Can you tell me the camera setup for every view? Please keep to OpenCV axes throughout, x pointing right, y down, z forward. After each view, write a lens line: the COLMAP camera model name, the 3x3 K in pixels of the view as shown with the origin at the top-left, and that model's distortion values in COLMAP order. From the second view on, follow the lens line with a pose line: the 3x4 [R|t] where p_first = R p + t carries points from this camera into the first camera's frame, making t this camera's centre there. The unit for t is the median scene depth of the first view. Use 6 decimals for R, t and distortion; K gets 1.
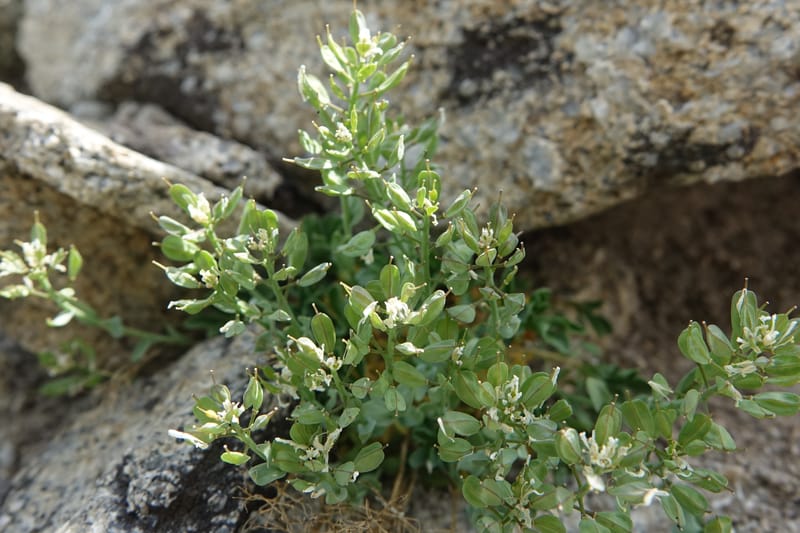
lens RADIAL K [[511.8, 0, 404.8], [0, 511.8, 241.0], [0, 0, 1]] dist [0.020206, -0.029327]
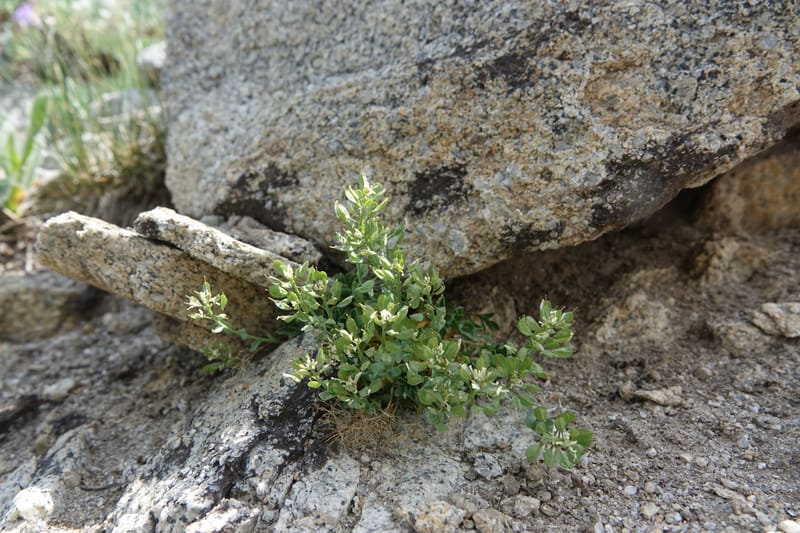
lens RADIAL K [[511.8, 0, 404.8], [0, 511.8, 241.0], [0, 0, 1]] dist [0.020206, -0.029327]
pose [[0.999078, -0.032404, 0.028178, 0.010887], [0.035434, 0.992770, -0.114681, 0.060191], [-0.024258, 0.115574, 0.993003, -0.974132]]
